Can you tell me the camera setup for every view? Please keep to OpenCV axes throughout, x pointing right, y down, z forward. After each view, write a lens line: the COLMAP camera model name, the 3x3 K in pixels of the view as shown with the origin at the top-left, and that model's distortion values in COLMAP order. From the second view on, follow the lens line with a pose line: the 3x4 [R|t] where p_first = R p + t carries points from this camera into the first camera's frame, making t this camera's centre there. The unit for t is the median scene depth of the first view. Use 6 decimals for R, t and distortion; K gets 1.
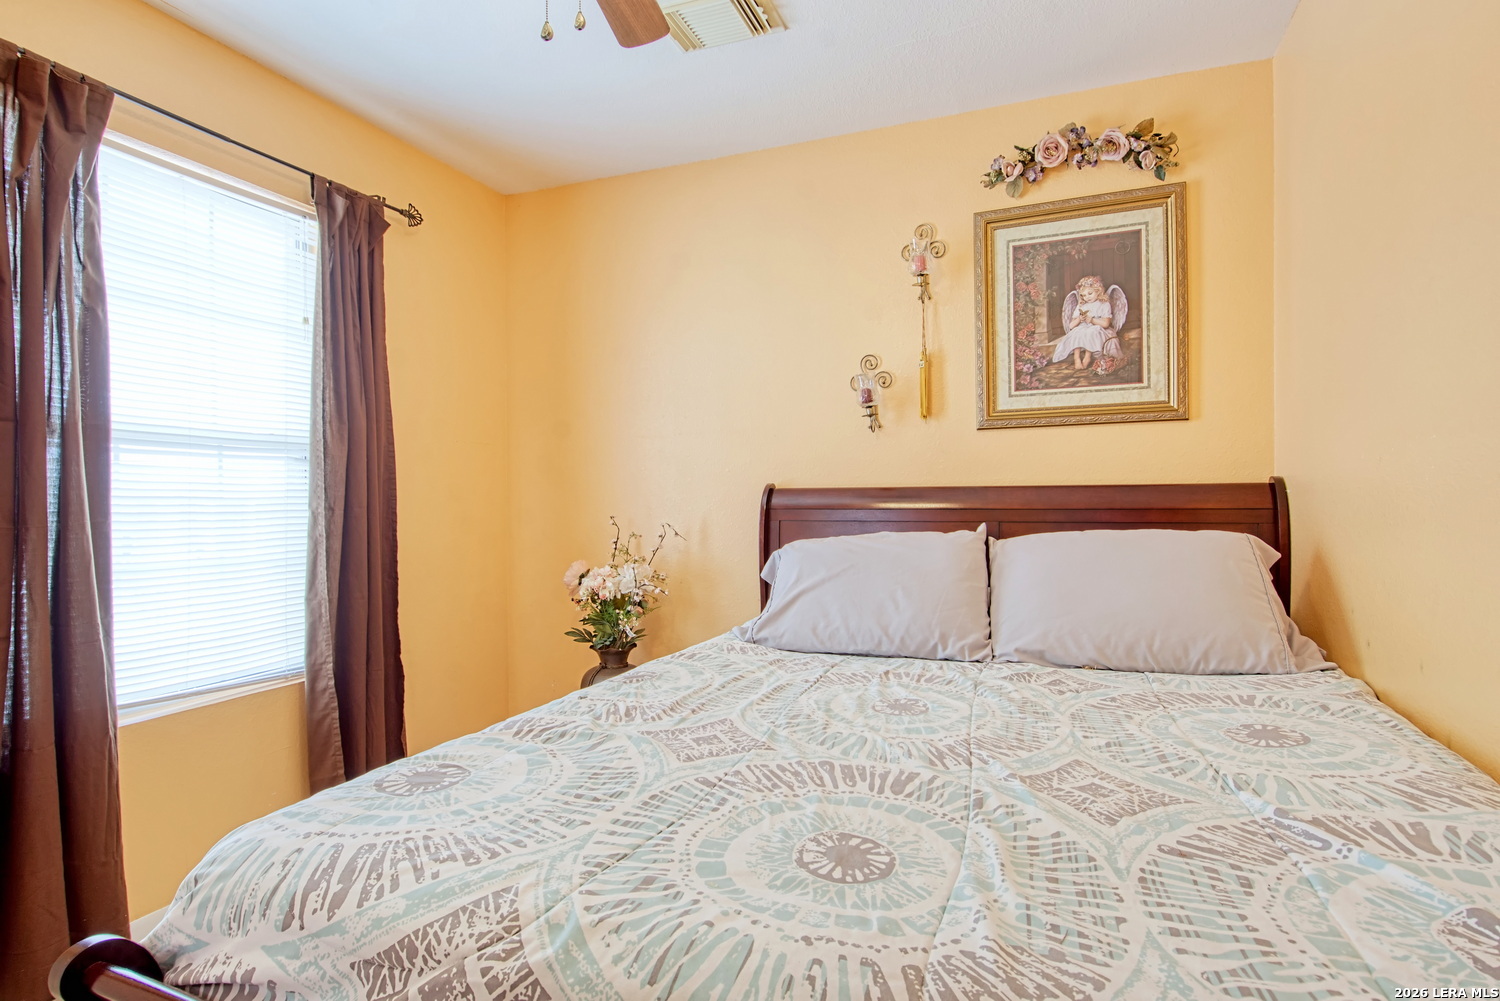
lens RADIAL K [[790.7, 0, 751.4], [0, 790.7, 499.0], [0, 0, 1]] dist [0.015529, -0.015138]
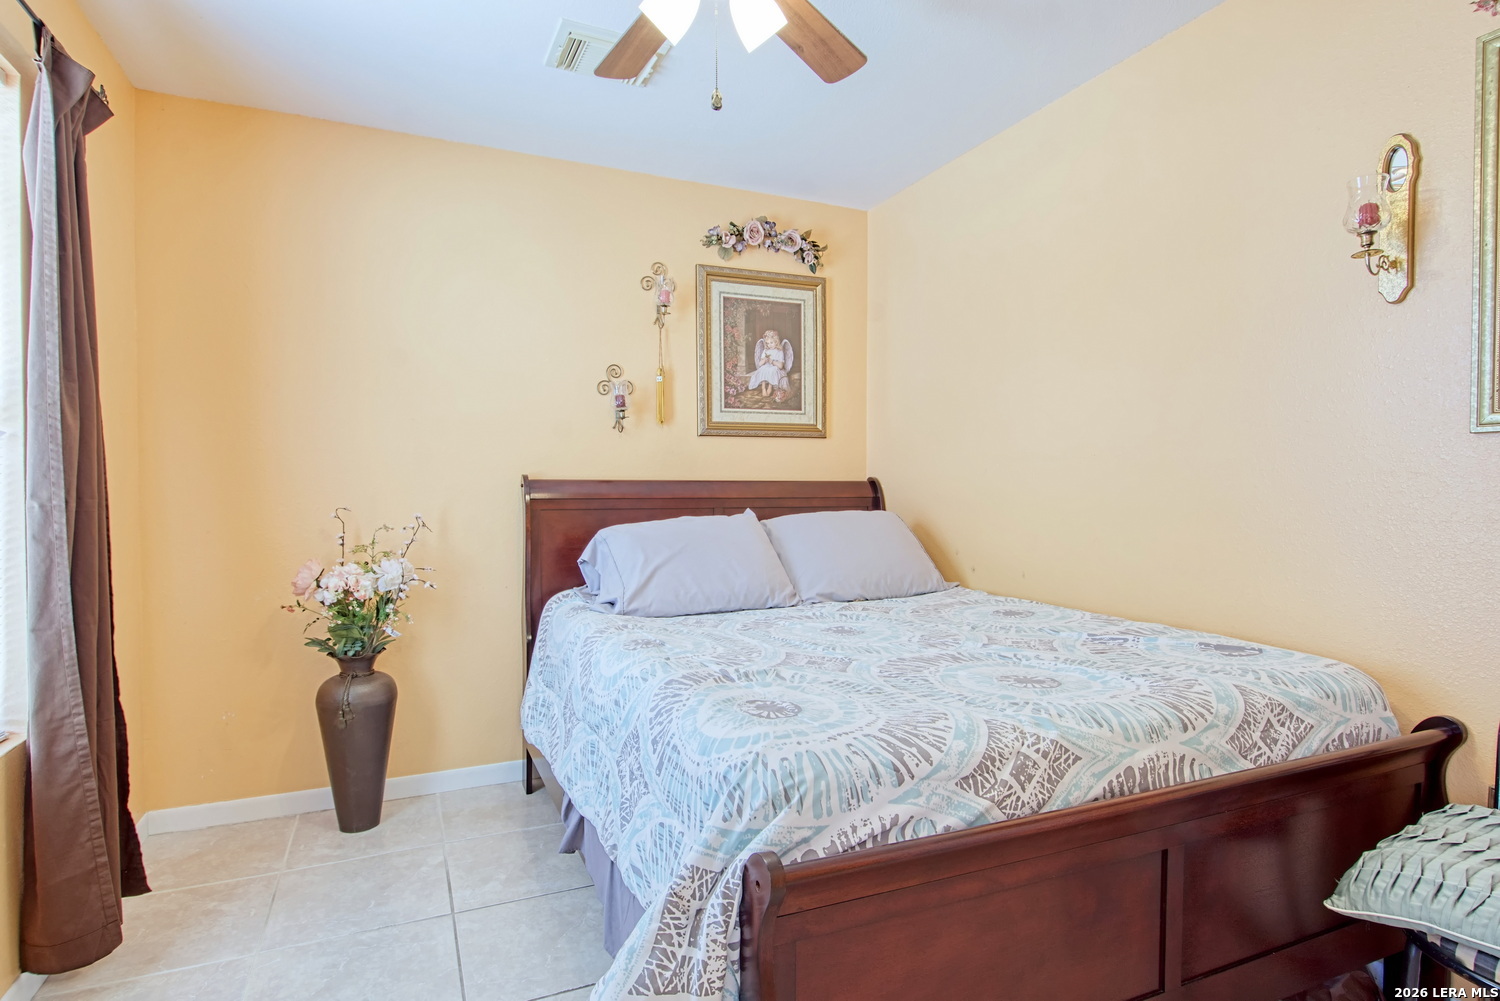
lens RADIAL K [[790.7, 0, 744.0], [0, 790.7, 504.3], [0, 0, 1]] dist [0.015529, -0.015138]
pose [[0.695346, -0.008239, 0.718628, -0.626856], [-0.003273, 0.999888, 0.014630, 0.003801], [-0.718668, -0.012525, 0.695241, 0.071139]]
